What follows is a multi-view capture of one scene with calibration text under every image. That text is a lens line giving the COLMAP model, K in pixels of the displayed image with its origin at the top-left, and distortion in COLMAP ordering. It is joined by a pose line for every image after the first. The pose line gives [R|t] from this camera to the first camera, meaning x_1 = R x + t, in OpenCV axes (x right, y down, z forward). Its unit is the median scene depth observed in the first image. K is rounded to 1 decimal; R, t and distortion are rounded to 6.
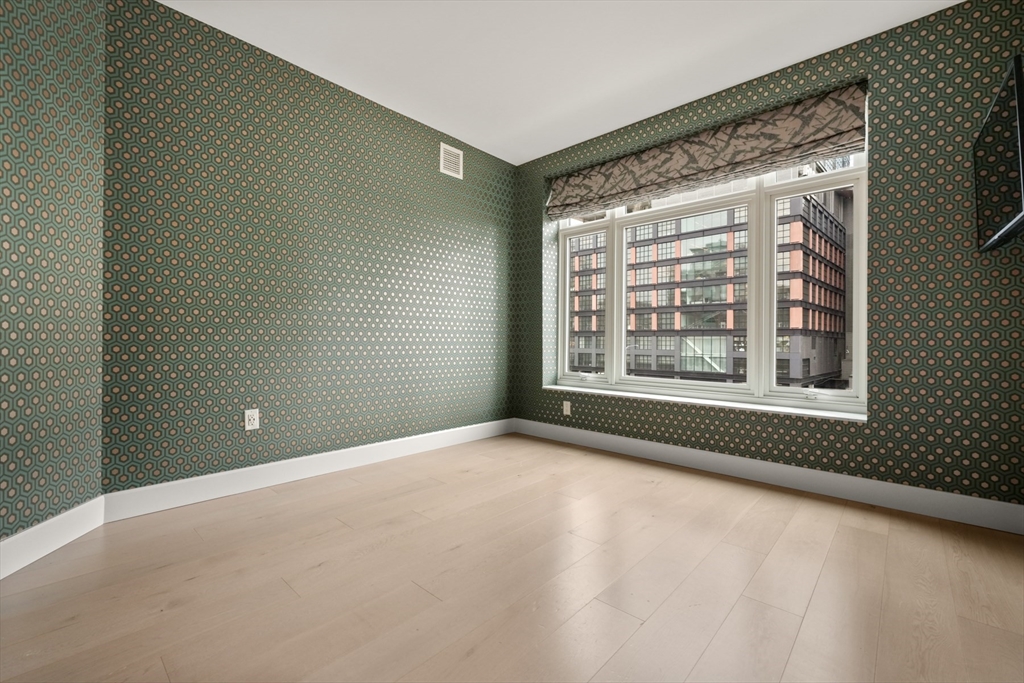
lens RADIAL K [[435.9, 0, 519.7], [0, 435.9, 342.6], [0, 0, 1]] dist [0.005015, -0.003036]
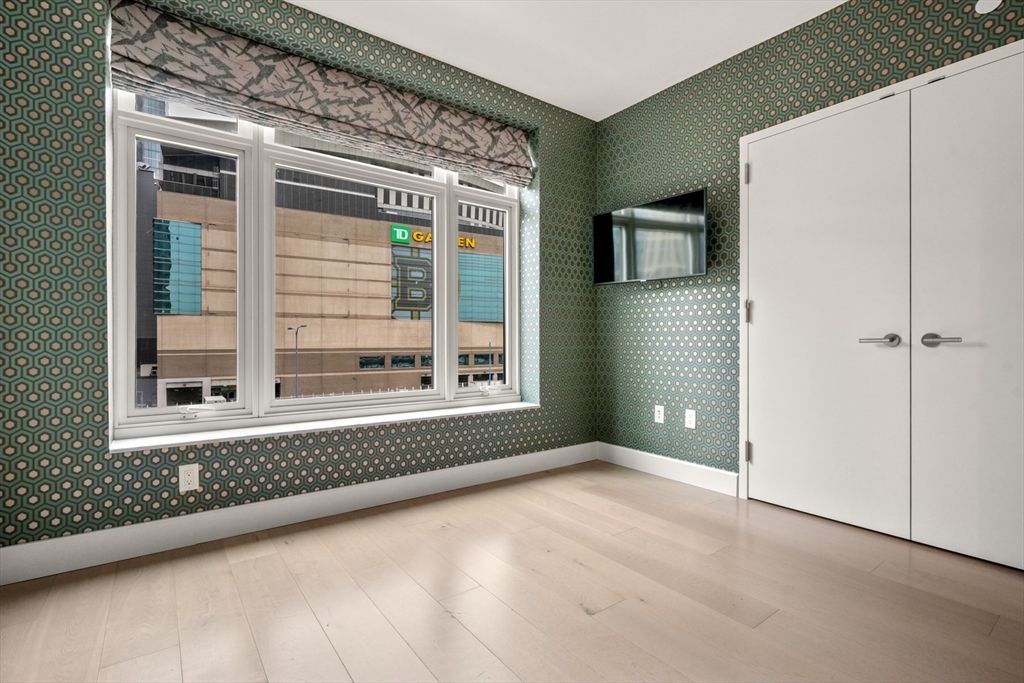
lens RADIAL K [[496.2, 0, 462.4], [0, 496.2, 335.8], [0, 0, 1]] dist [0.015132, -0.001738]
pose [[0.196094, -0.002003, 0.980583, -0.447961], [0.005095, 0.999986, 0.001023, -0.015700], [-0.980572, 0.004796, 0.196102, 0.647138]]
